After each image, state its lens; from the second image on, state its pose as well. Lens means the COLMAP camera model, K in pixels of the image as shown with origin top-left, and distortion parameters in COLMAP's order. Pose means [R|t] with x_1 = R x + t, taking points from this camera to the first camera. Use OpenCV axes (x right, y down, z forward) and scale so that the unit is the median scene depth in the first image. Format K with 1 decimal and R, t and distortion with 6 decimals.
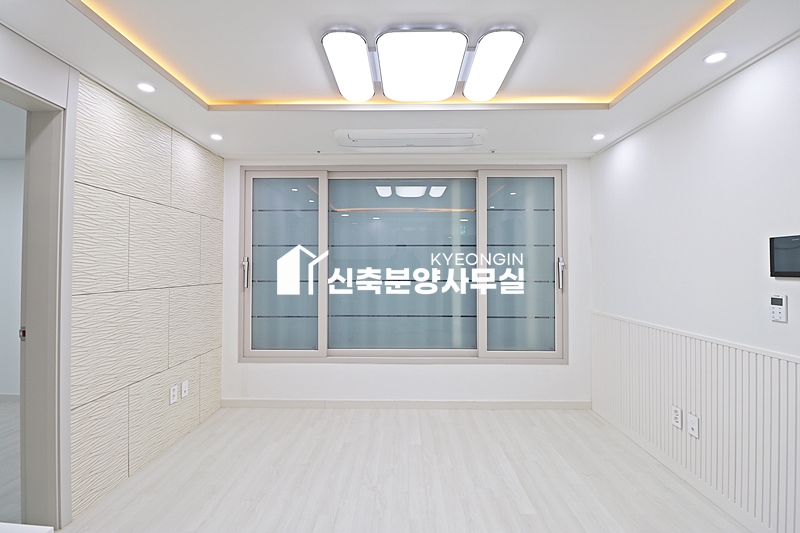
lens RADIAL K [[371.9, 0, 398.3], [0, 371.9, 259.9], [0, 0, 1]] dist [-0.010289, -0.001331]
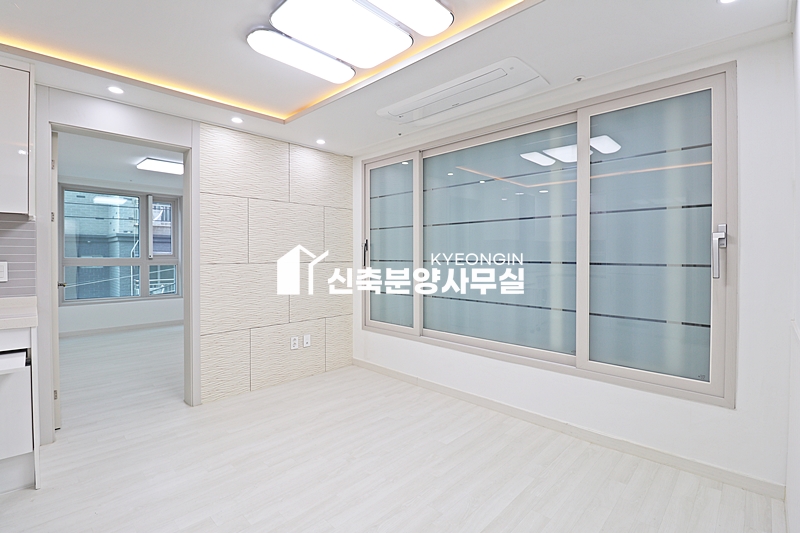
lens RADIAL K [[371.9, 0, 398.3], [0, 371.9, 259.9], [0, 0, 1]] dist [-0.010289, -0.001331]
pose [[0.726705, 0.008860, -0.686893, 0.520830], [0.014005, 0.999518, 0.027709, 0.028197], [0.686807, -0.029756, 0.726230, 0.259110]]
